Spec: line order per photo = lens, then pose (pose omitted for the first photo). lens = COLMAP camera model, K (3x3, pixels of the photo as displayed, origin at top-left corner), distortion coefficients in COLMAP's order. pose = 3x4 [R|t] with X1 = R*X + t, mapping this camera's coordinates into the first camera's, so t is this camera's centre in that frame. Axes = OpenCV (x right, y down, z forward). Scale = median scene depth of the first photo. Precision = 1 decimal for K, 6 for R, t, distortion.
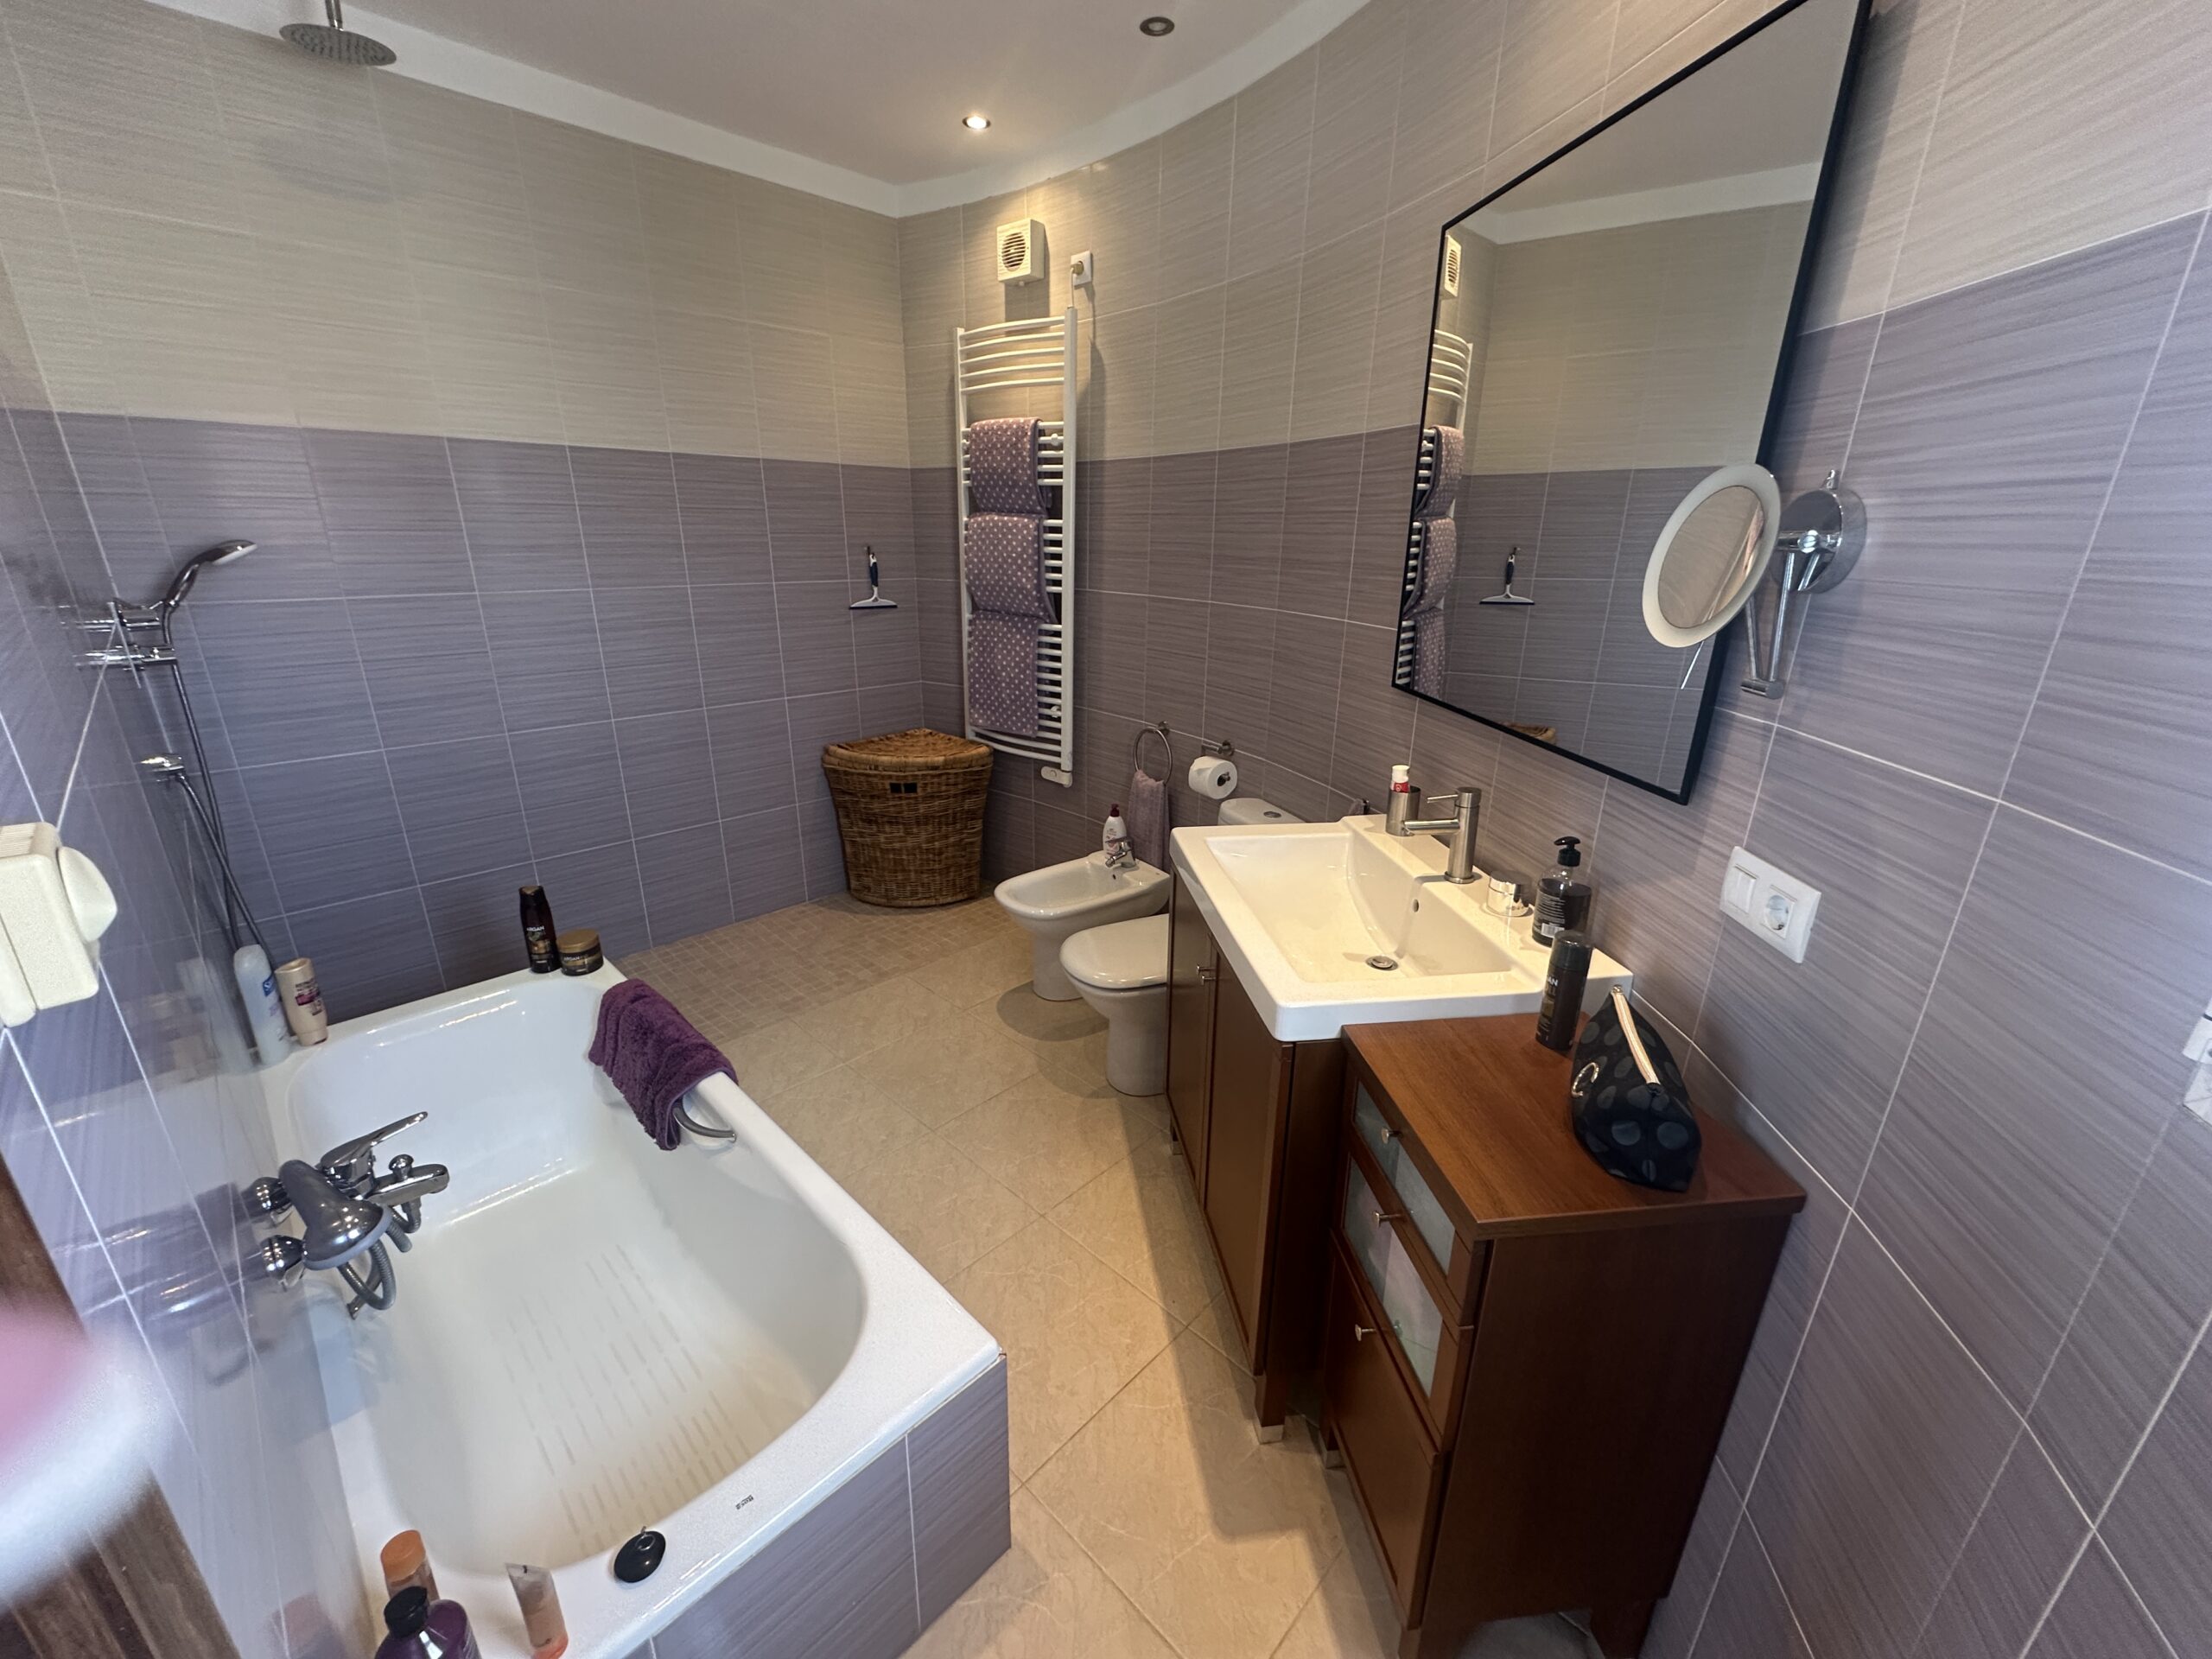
lens RADIAL K [[888.1, 0, 1097.7], [0, 888.1, 829.4], [0, 0, 1]] dist [0.000543, -0.000267]
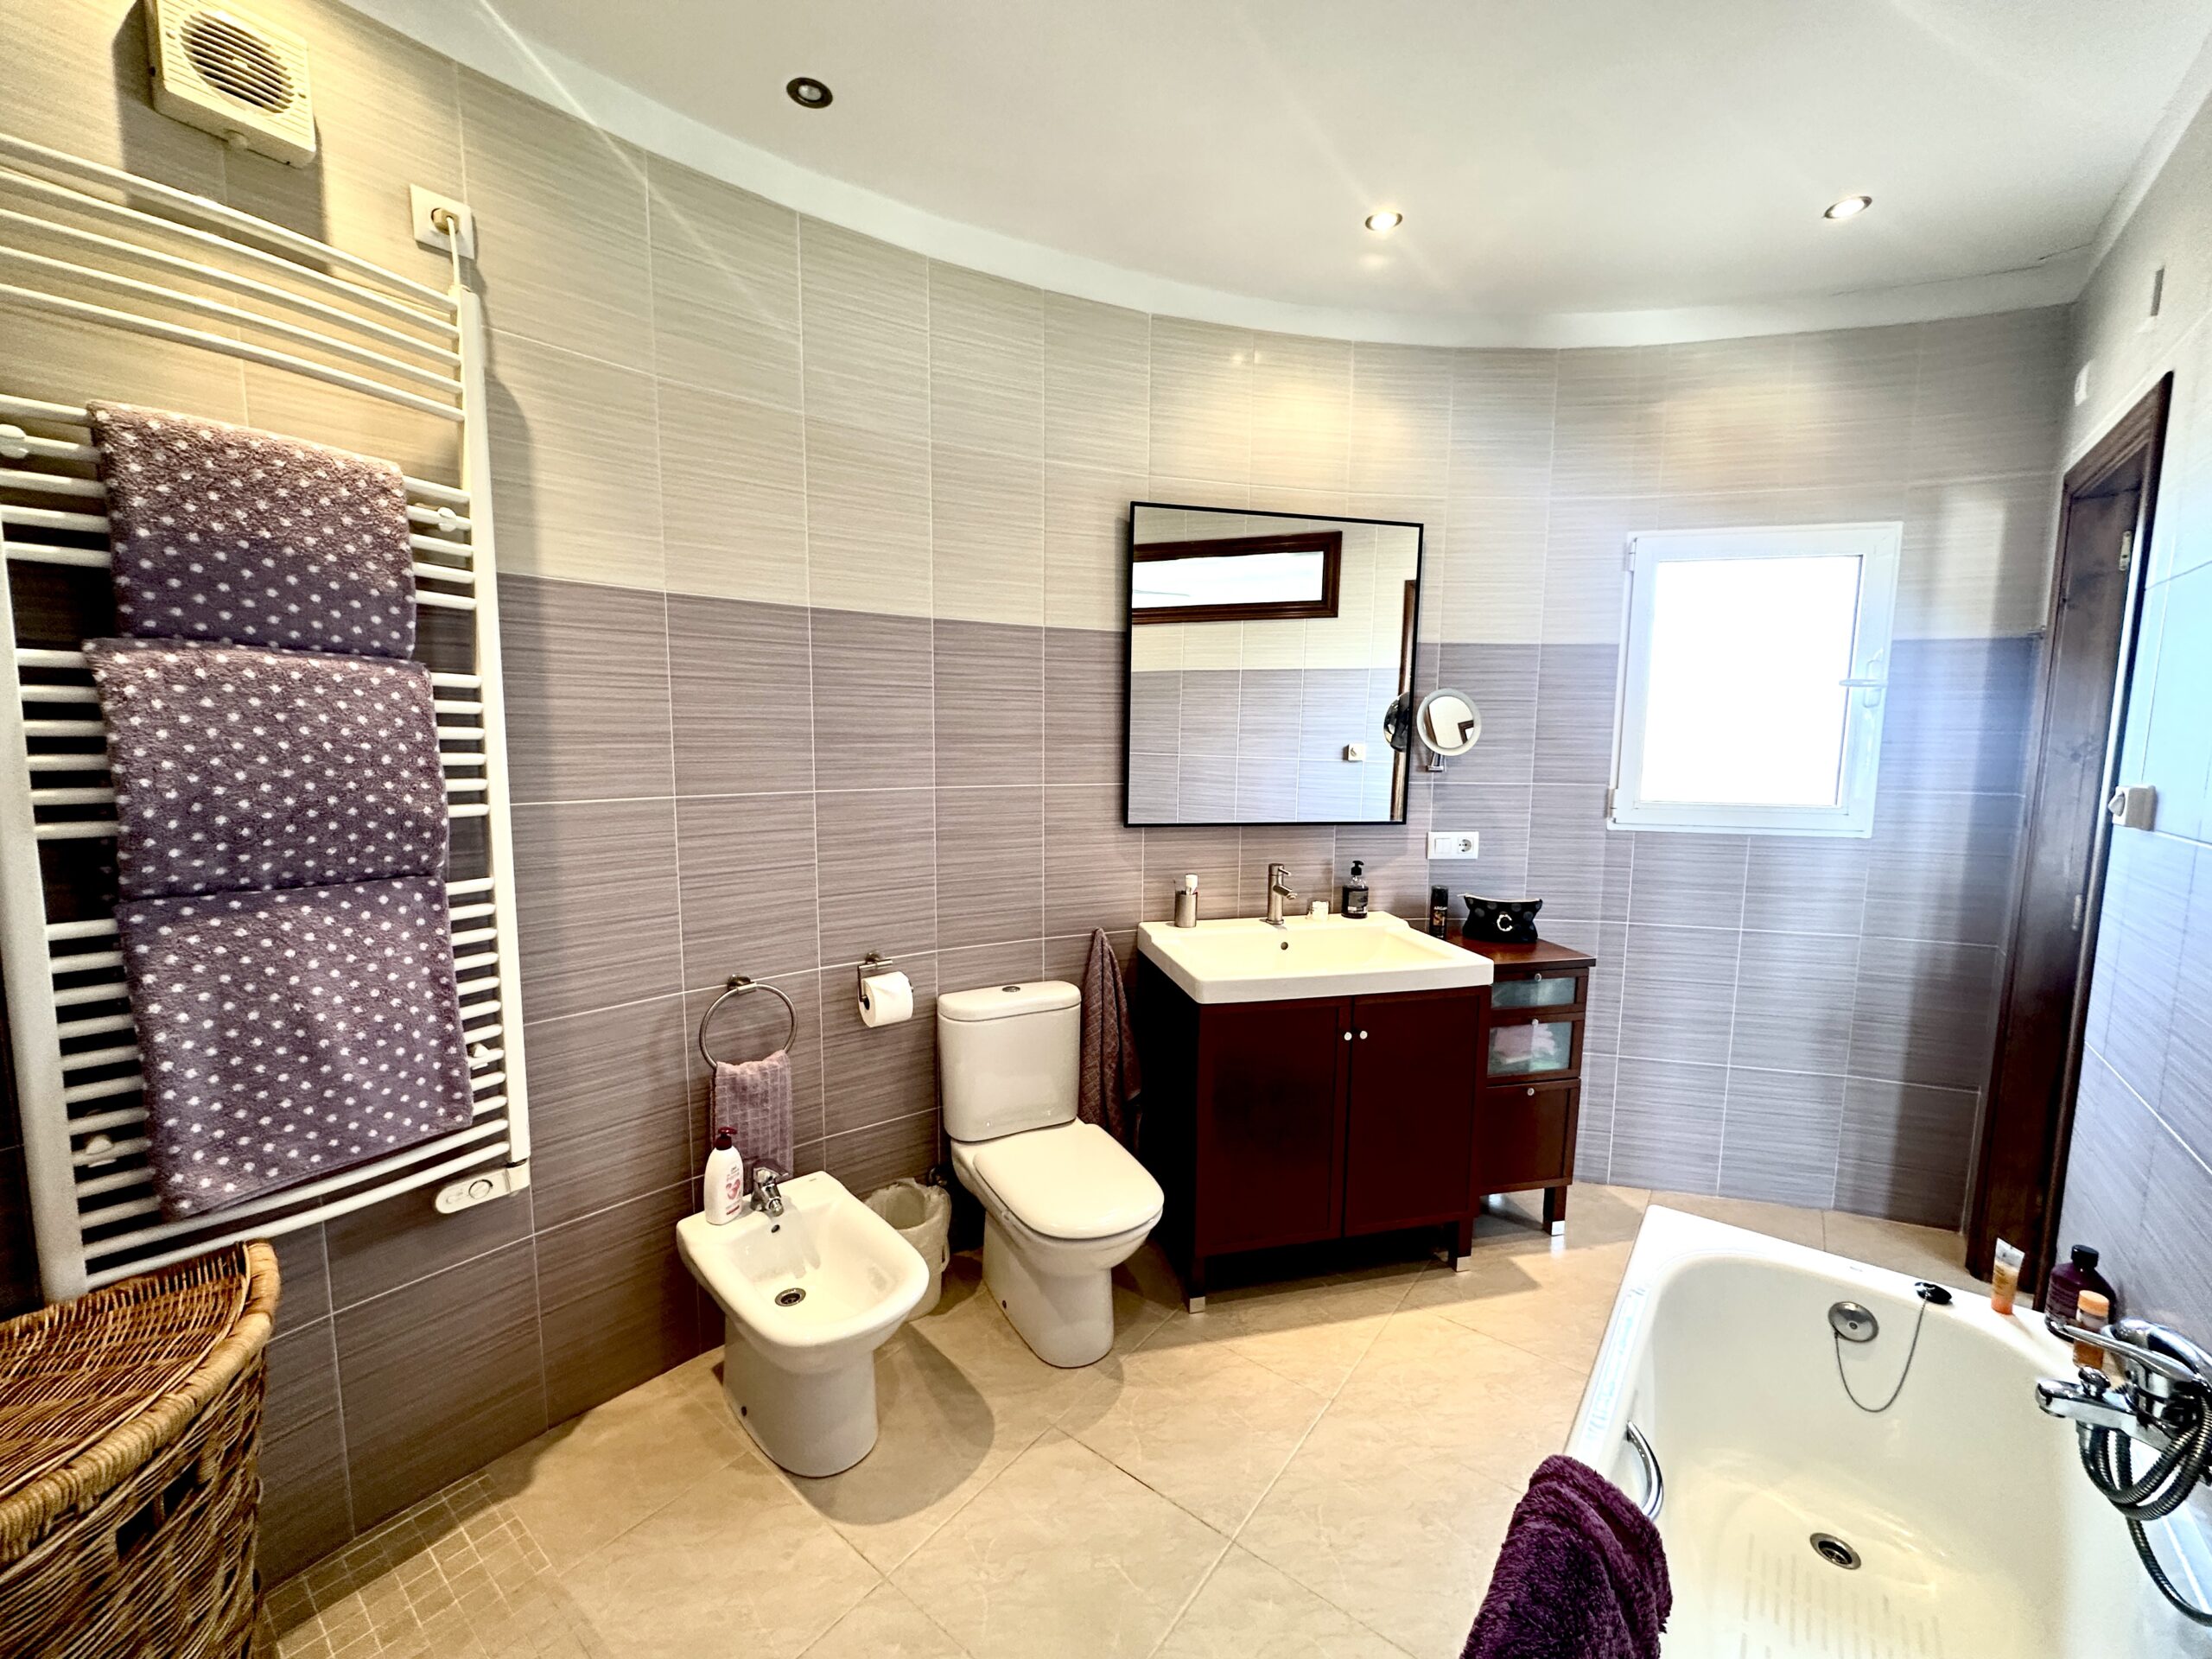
lens RADIAL K [[888.1, 0, 1097.7], [0, 888.1, 829.4], [0, 0, 1]] dist [0.000543, -0.000267]
pose [[-0.113168, -0.120969, 0.986184, -0.595691], [0.309702, 0.938816, 0.150698, -0.236791], [-0.944075, 0.322477, -0.068779, 0.740801]]
